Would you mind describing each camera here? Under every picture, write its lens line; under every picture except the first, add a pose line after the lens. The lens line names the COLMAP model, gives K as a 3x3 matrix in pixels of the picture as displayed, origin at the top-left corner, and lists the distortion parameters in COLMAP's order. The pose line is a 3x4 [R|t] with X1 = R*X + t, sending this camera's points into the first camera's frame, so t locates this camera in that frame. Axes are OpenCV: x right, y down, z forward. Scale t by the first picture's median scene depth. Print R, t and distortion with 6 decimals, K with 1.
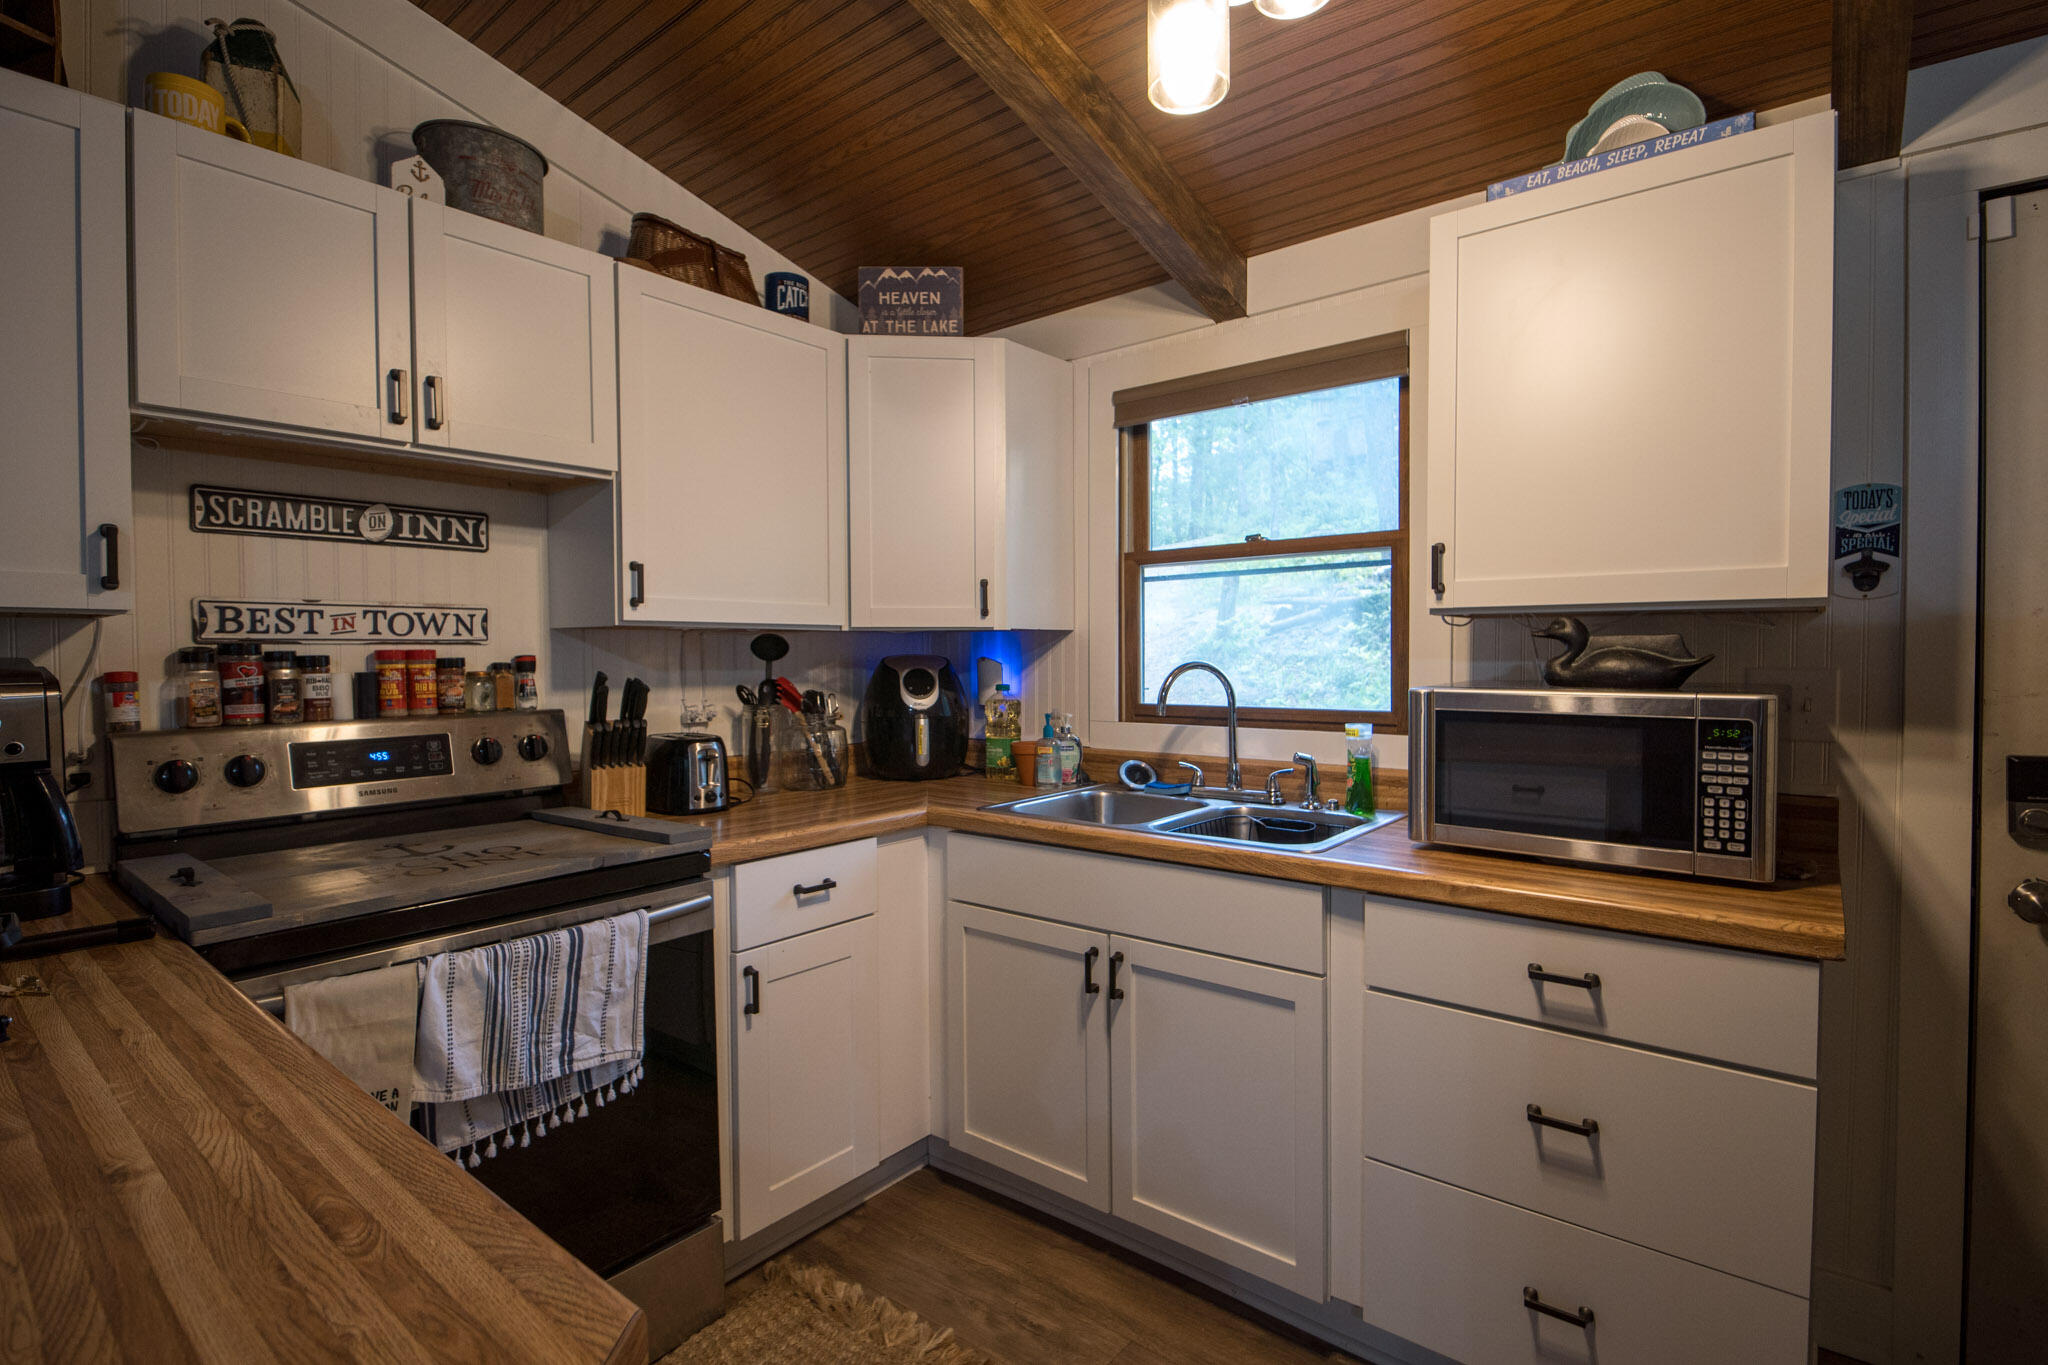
lens RADIAL K [[971.9, 0, 1019.7], [0, 971.9, 678.0], [0, 0, 1]] dist [0.009459, -0.015152]
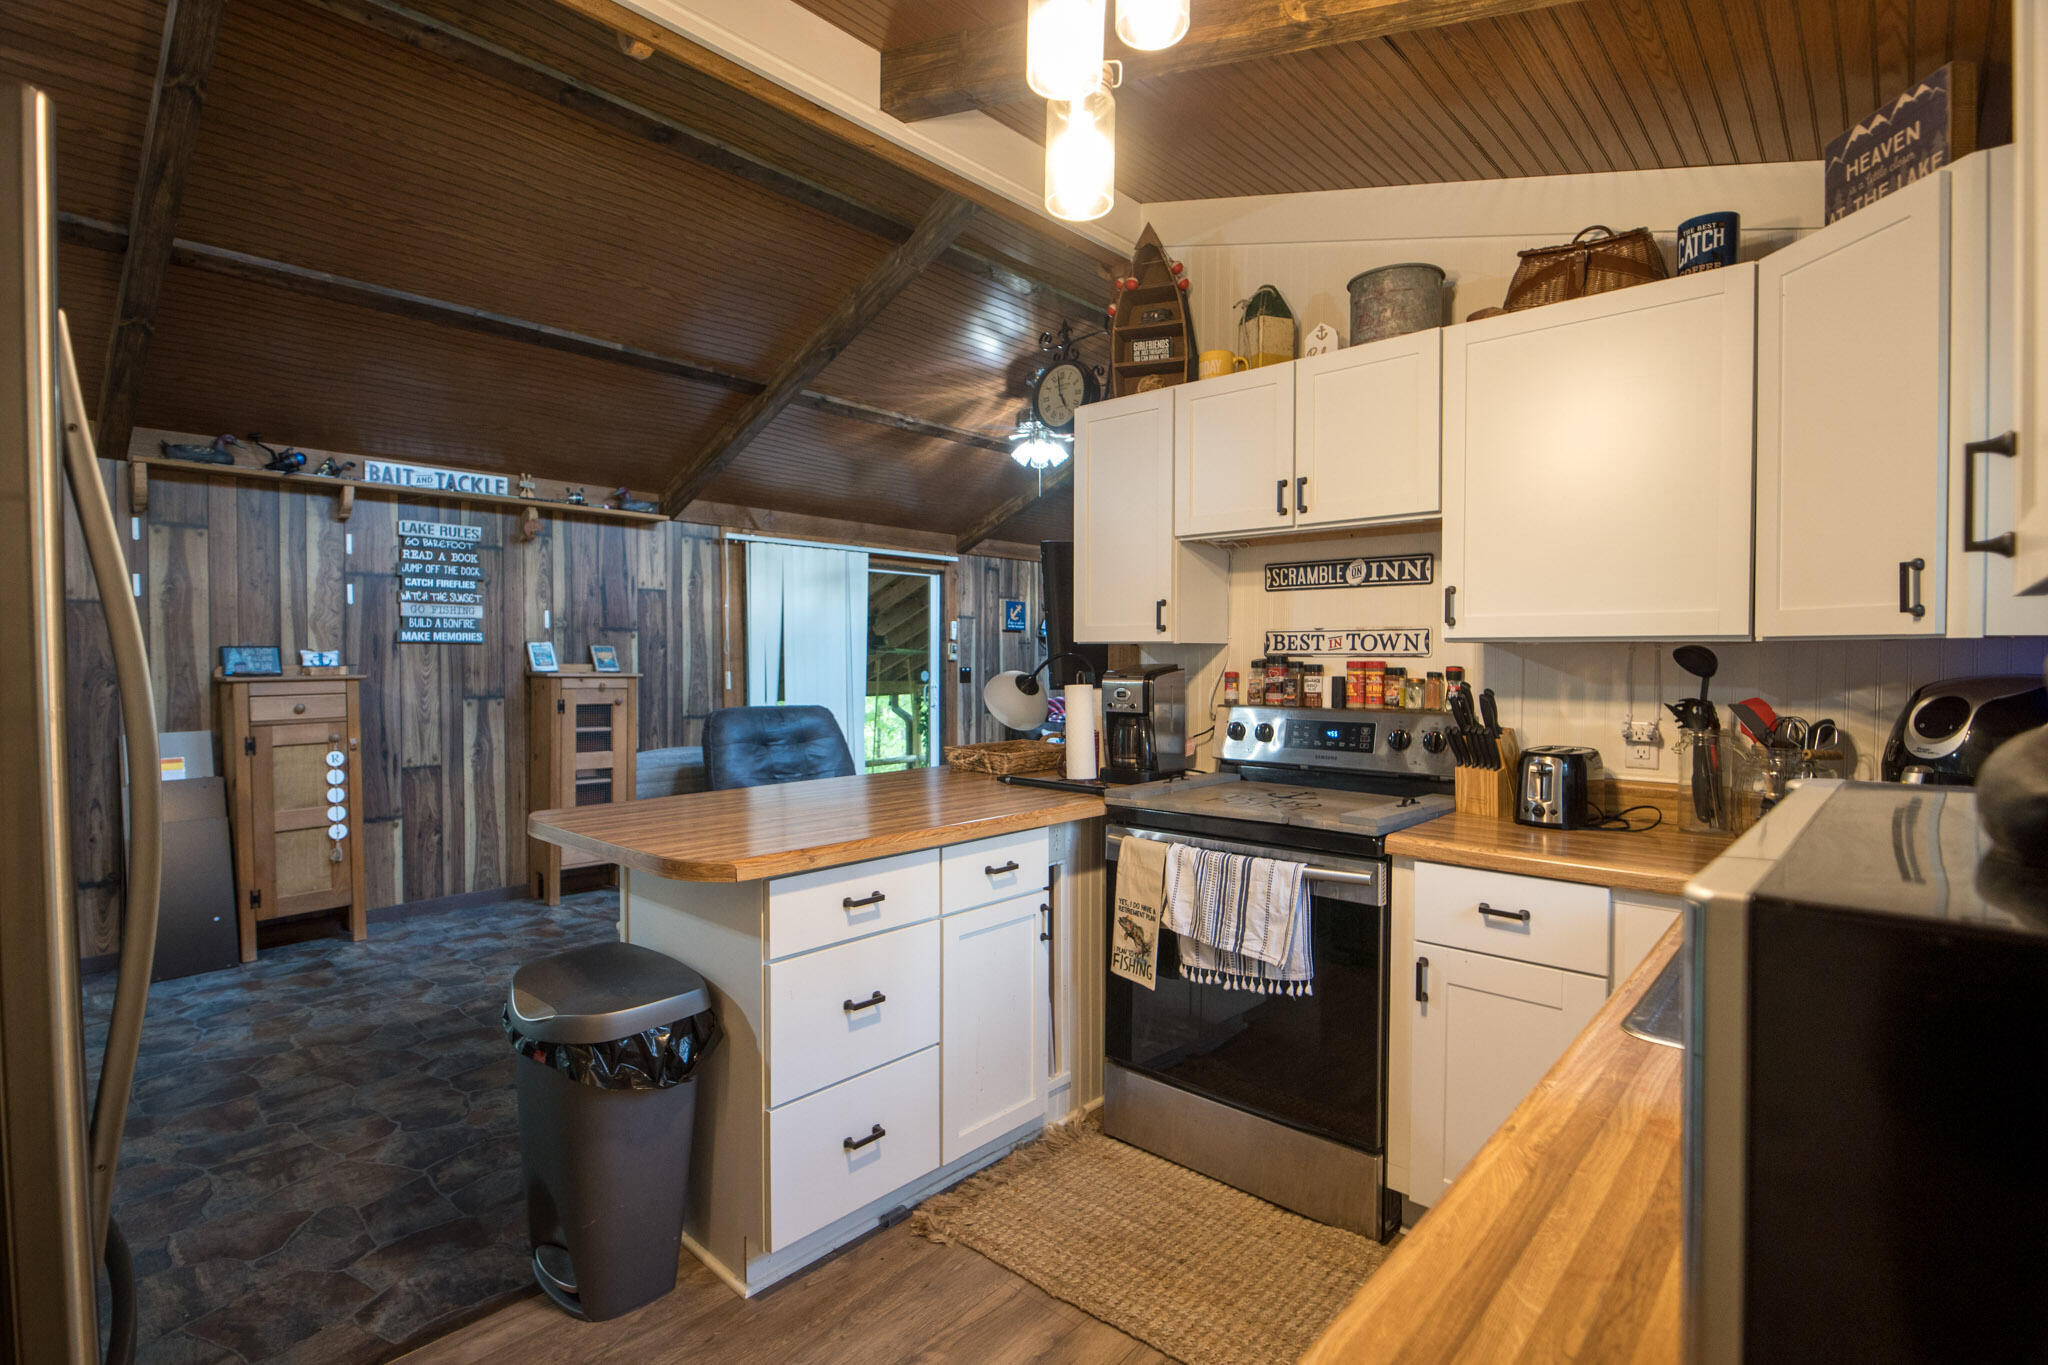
lens RADIAL K [[971.9, 0, 1019.7], [0, 971.9, 678.0], [0, 0, 1]] dist [0.009459, -0.015152]
pose [[-0.054858, 0.031666, -0.997992, 0.819688], [-0.024936, 0.999142, 0.033073, -0.040103], [0.998183, 0.026700, -0.054021, 0.600159]]
